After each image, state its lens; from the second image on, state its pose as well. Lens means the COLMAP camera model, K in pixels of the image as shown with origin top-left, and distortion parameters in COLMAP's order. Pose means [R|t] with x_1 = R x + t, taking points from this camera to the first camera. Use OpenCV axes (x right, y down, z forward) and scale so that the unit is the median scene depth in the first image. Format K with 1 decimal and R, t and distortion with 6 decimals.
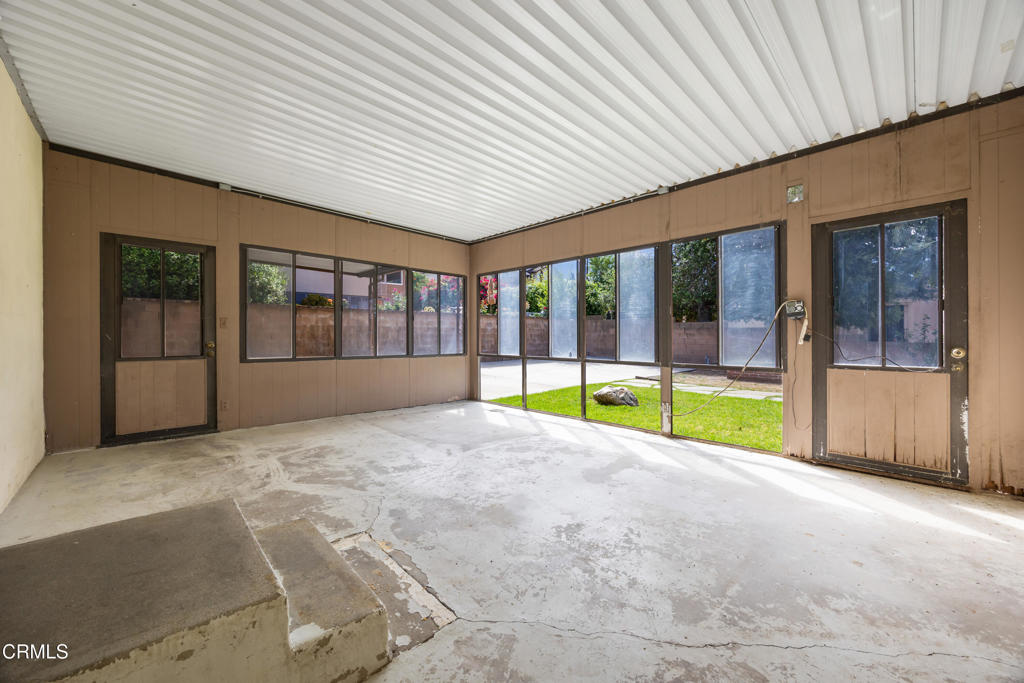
lens RADIAL K [[400.9, 0, 510.4], [0, 400.9, 338.8], [0, 0, 1]] dist [0.000257, -0.000261]
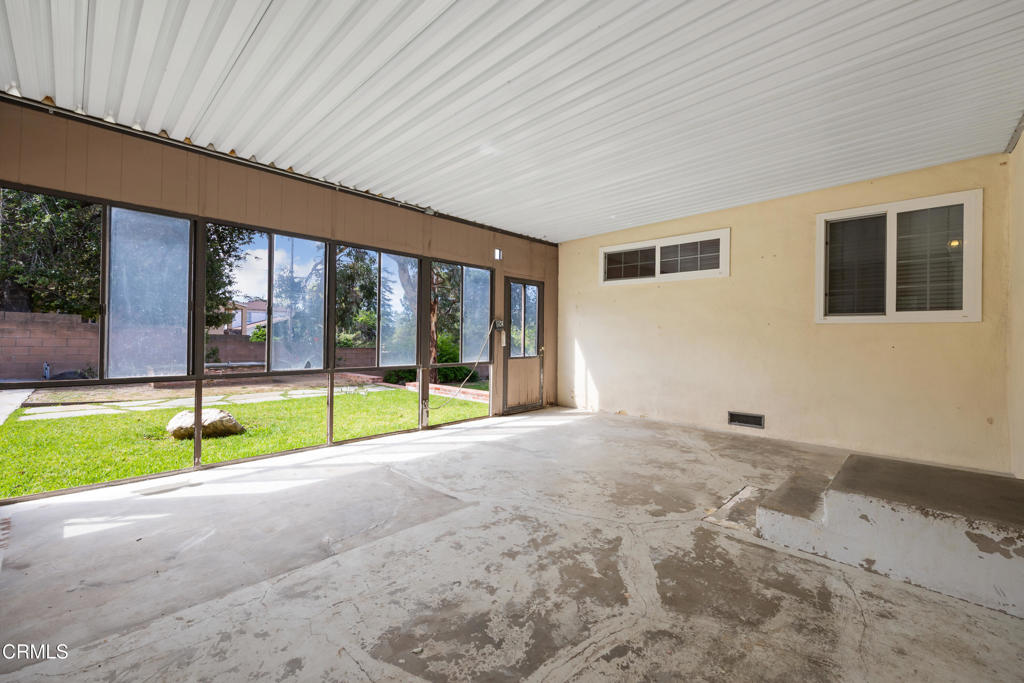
lens RADIAL K [[400.9, 0, 510.4], [0, 400.9, 338.8], [0, 0, 1]] dist [0.000257, -0.000261]
pose [[-0.031535, -0.000827, 0.999502, -1.039591], [-0.003028, 0.999995, 0.000732, -0.019523], [-0.999498, -0.003004, -0.031537, 1.113929]]
